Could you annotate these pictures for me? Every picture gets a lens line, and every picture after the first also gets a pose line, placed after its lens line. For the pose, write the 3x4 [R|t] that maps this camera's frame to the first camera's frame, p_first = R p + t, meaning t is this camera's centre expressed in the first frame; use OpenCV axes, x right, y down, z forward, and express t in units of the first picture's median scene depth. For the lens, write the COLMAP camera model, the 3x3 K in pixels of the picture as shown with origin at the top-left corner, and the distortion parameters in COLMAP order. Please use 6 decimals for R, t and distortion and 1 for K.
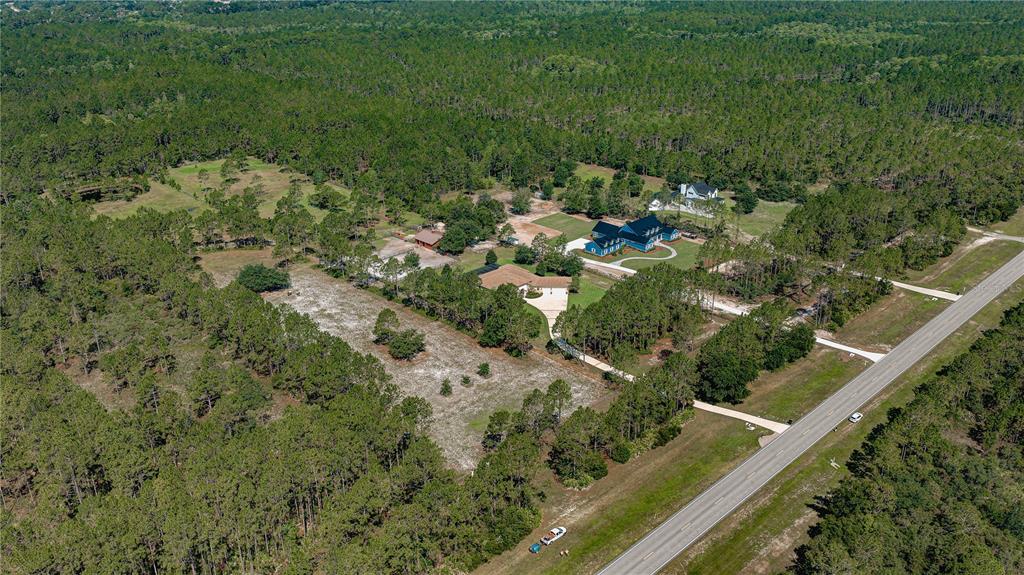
lens RADIAL K [[820.3, 0, 512.0], [0, 820.3, 287.5], [0, 0, 1]] dist [0.068402, -0.007675]
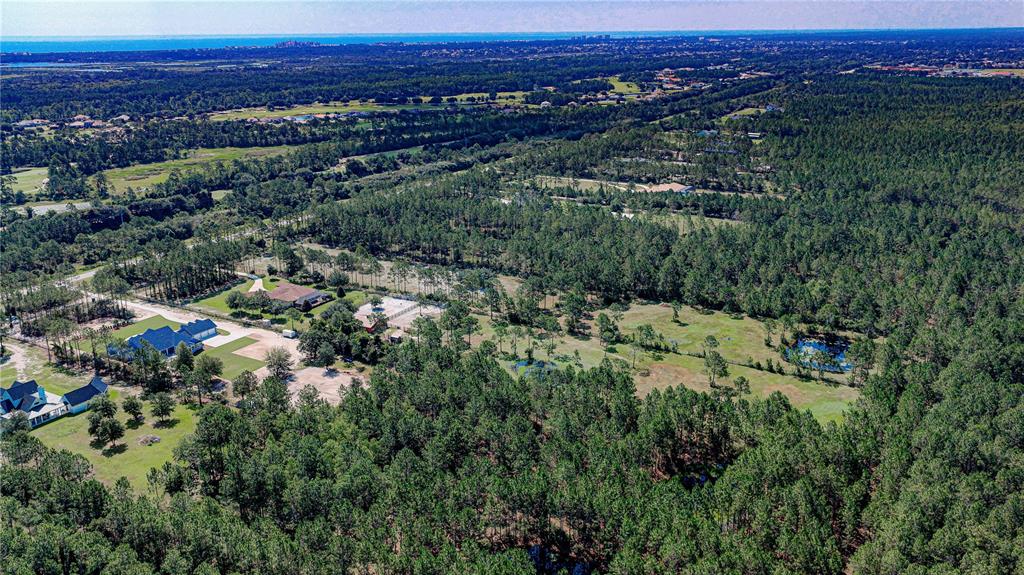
lens RADIAL K [[828.7, 0, 512.0], [0, 828.7, 287.5], [0, 0, 1]] dist [0.047628, -0.084711]
pose [[-0.962972, 0.093718, -0.252787, -0.008756], [-0.091386, 0.768658, 0.633098, -0.773982], [0.253639, 0.632757, -0.731632, 1.790627]]
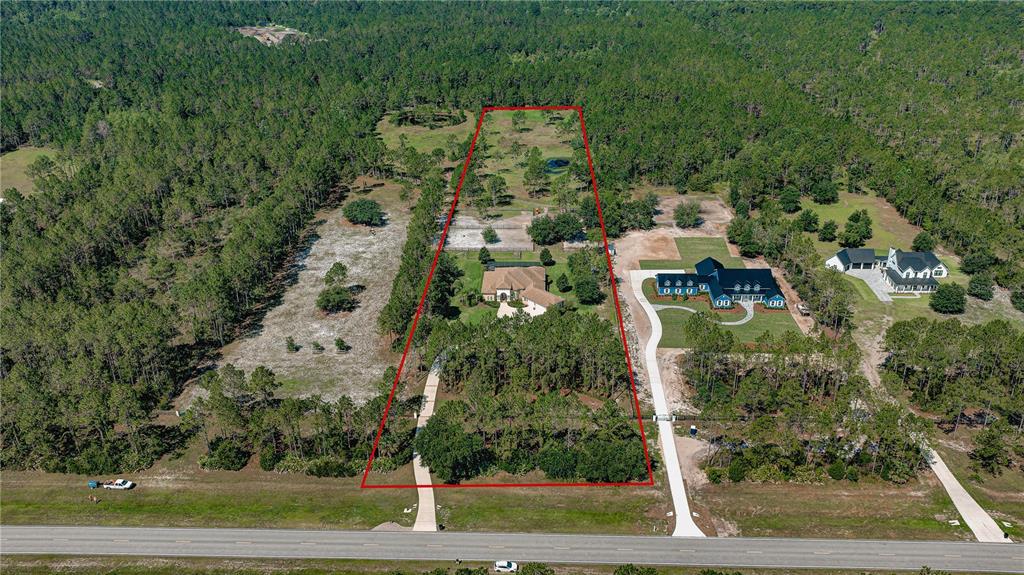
lens RADIAL K [[820.3, 0, 512.0], [0, 820.3, 287.5], [0, 0, 1]] dist [0.068402, -0.007675]
pose [[0.694031, 0.315266, -0.647247, 0.524858], [-0.279320, 0.946515, 0.161525, -0.133182], [0.663552, 0.068686, 0.744970, 0.264154]]
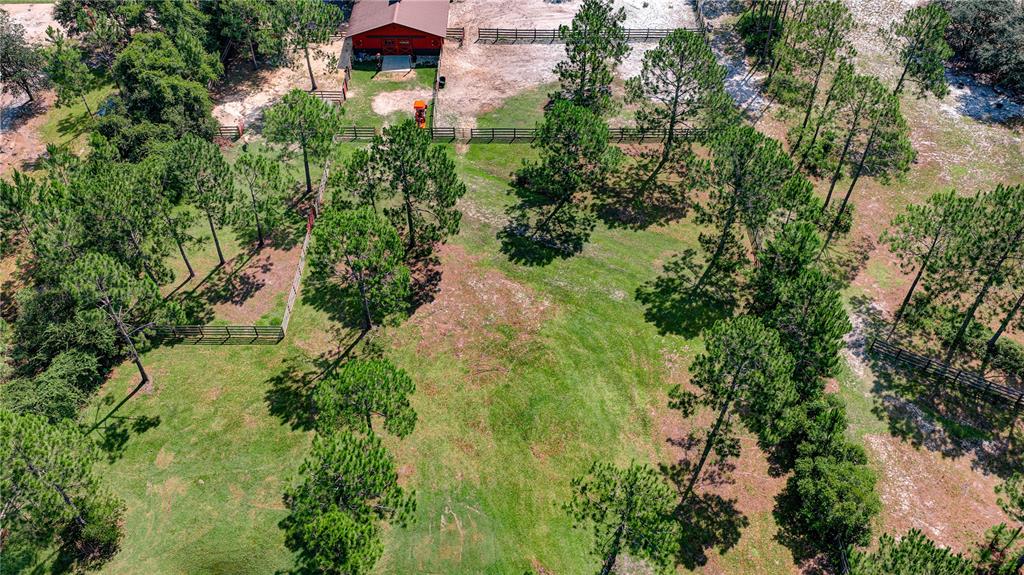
lens RADIAL K [[828.7, 0, 512.0], [0, 828.7, 287.5], [0, 0, 1]] dist [0.047628, -0.084711]
pose [[-0.704232, -0.510855, 0.493036, -0.334063], [0.285539, 0.432009, 0.855474, -0.273923], [-0.650019, 0.743233, -0.158365, 1.104742]]
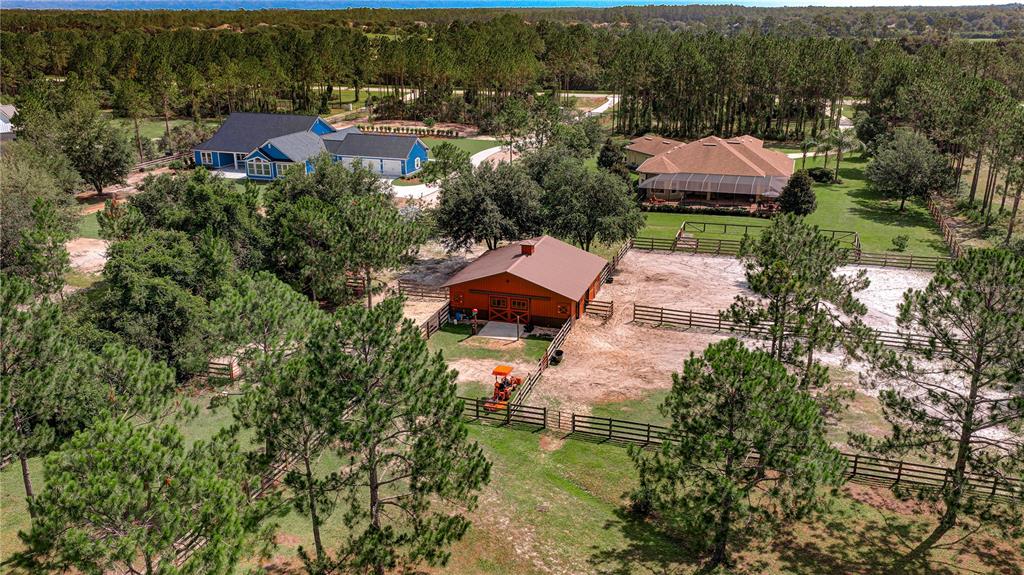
lens RADIAL K [[831.4, 0, 512.0], [0, 831.4, 287.5], [0, 0, 1]] dist [0.045176, -0.075131]
pose [[-0.453189, -0.271616, 0.849026, -0.285330], [0.359249, 0.816025, 0.452817, -0.161257], [-0.815819, 0.510223, -0.272236, 1.071459]]
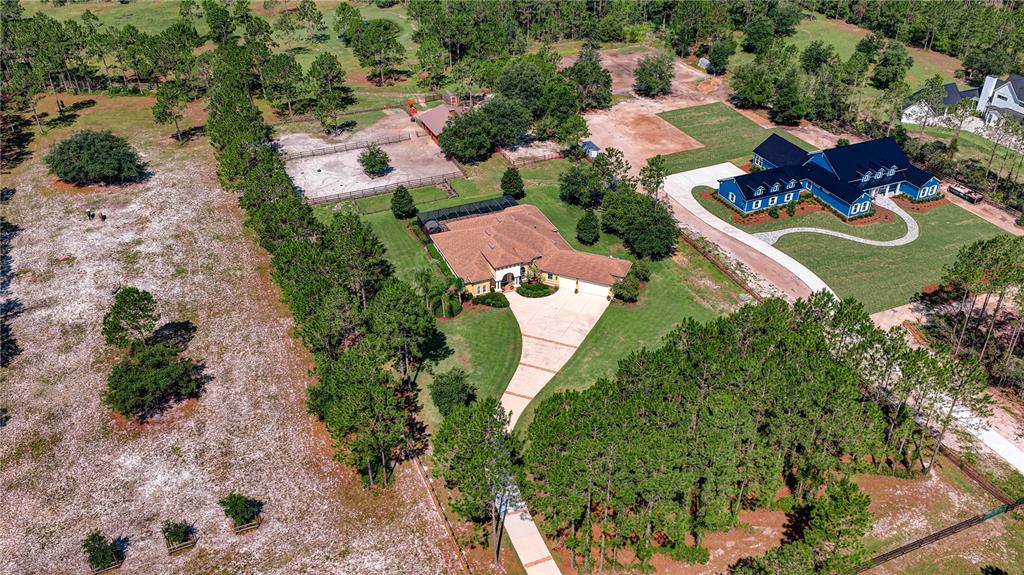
lens RADIAL K [[831.4, 0, 512.0], [0, 831.4, 287.5], [0, 0, 1]] dist [0.045176, -0.075131]
pose [[0.934239, 0.199923, -0.295345, 0.129327], [-0.144099, 0.969104, 0.200184, -0.071066], [0.326241, -0.144461, 0.934183, 0.479147]]
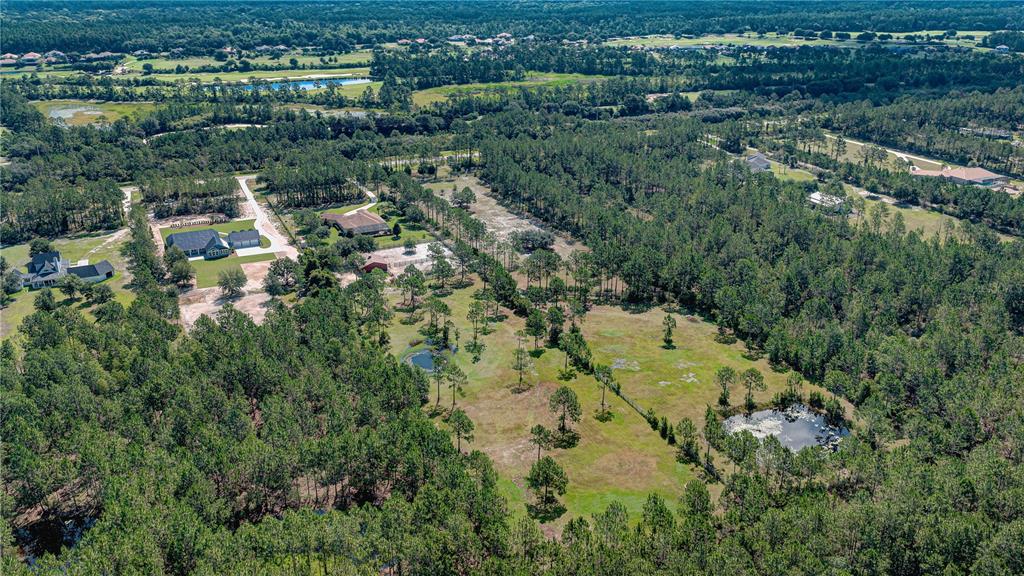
lens RADIAL K [[831.4, 0, 512.0], [0, 831.4, 288.0], [0, 0, 1]] dist [0.045176, -0.075131]
pose [[-0.941753, -0.113519, 0.316566, -0.591914], [0.141504, 0.720172, 0.679212, -0.712170], [-0.305086, 0.684446, -0.662160, 1.655288]]
